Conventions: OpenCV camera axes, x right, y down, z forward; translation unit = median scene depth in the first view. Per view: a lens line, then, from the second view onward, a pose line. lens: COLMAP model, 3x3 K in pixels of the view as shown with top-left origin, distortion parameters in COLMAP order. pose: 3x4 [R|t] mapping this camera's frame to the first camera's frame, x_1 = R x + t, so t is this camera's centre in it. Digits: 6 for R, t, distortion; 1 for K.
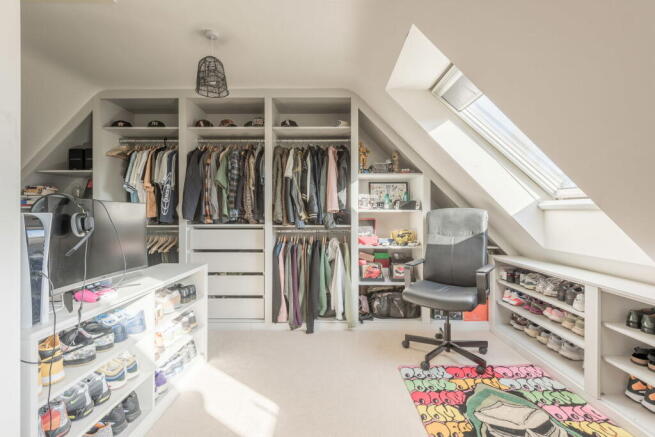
lens RADIAL K [[315.9, 0, 327.4], [0, 315.9, 213.5], [0, 0, 1]] dist [0.000621, -0.000079]
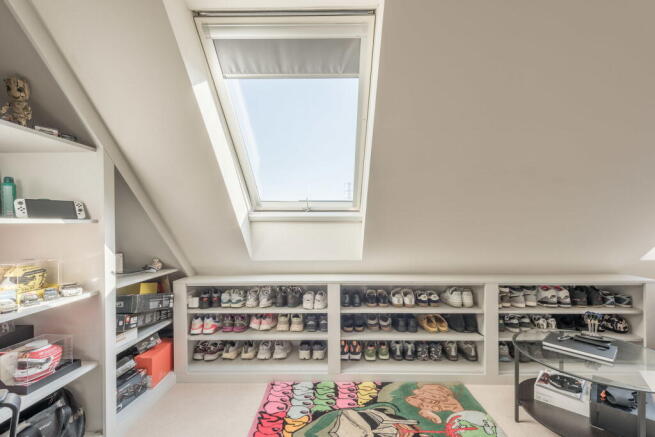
lens RADIAL K [[296.9, 0, 329.3], [0, 296.9, 223.6], [0, 0, 1]] dist [0.001892, 0.000216]
pose [[-0.005838, -0.002037, 0.999981, -0.230448], [0.008052, 0.999965, 0.002084, -0.003530], [-0.999951, 0.008064, -0.005822, 0.767204]]
